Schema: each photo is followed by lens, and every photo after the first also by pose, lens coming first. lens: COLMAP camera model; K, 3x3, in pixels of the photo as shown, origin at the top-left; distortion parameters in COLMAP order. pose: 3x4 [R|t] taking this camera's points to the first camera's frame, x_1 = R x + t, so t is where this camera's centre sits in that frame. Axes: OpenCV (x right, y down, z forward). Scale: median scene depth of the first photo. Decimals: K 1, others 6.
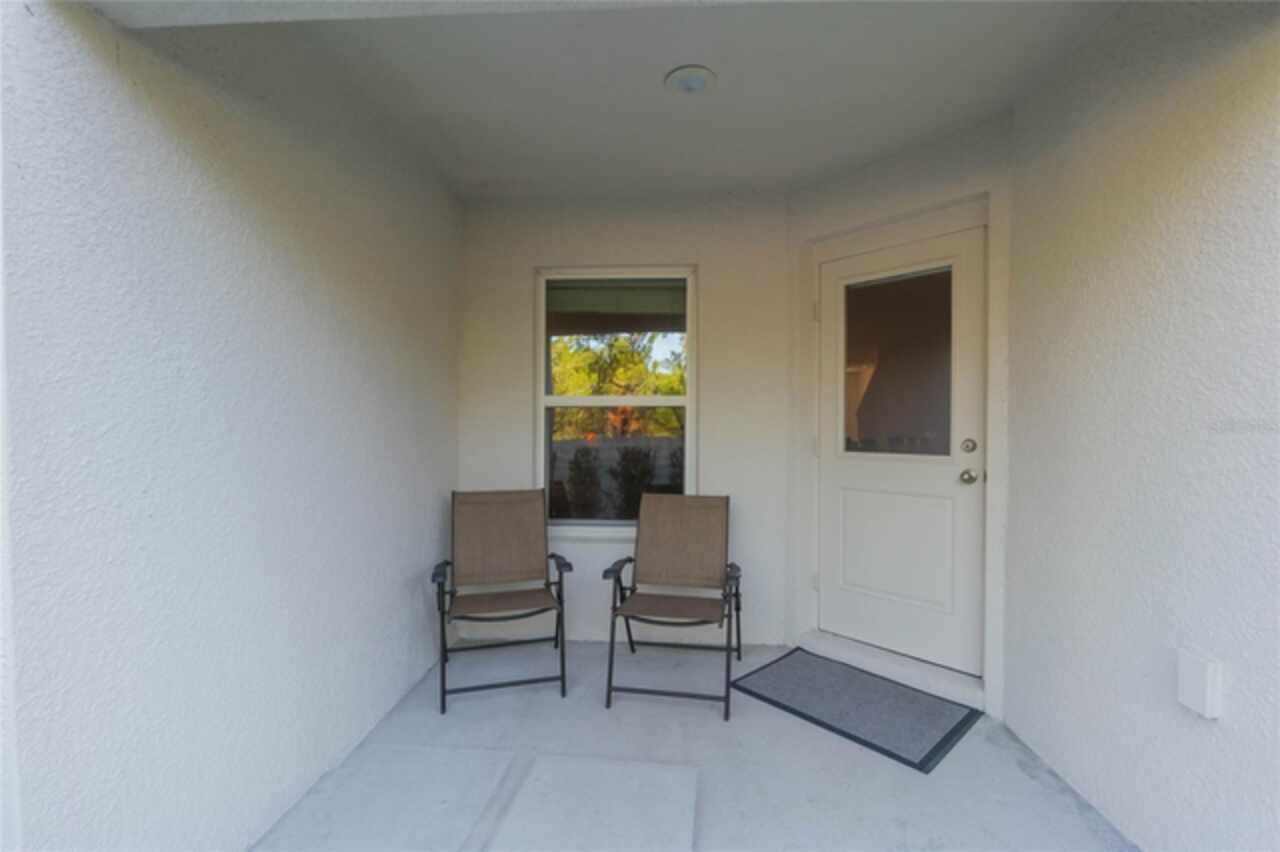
lens RADIAL K [[559.4, 0, 645.3], [0, 559.4, 425.7], [0, 0, 1]] dist [0.004127, 0.000984]
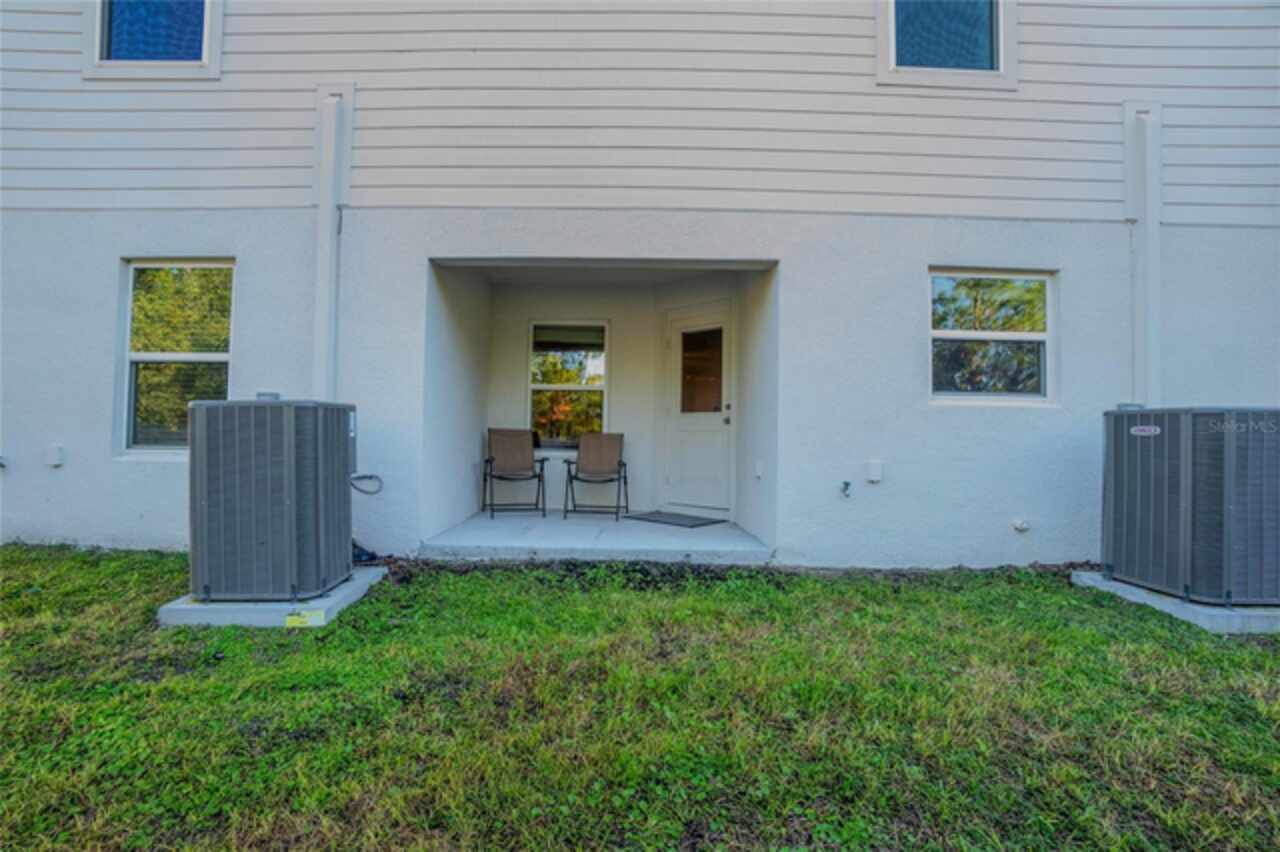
lens RADIAL K [[559.4, 0, 639.8], [0, 559.4, 436.6], [0, 0, 1]] dist [0.004127, 0.000984]
pose [[0.993593, 0.013823, 0.112168, -0.020769], [-0.012460, 0.999840, -0.012849, 0.166083], [-0.112328, 0.011369, 0.993606, -1.059122]]
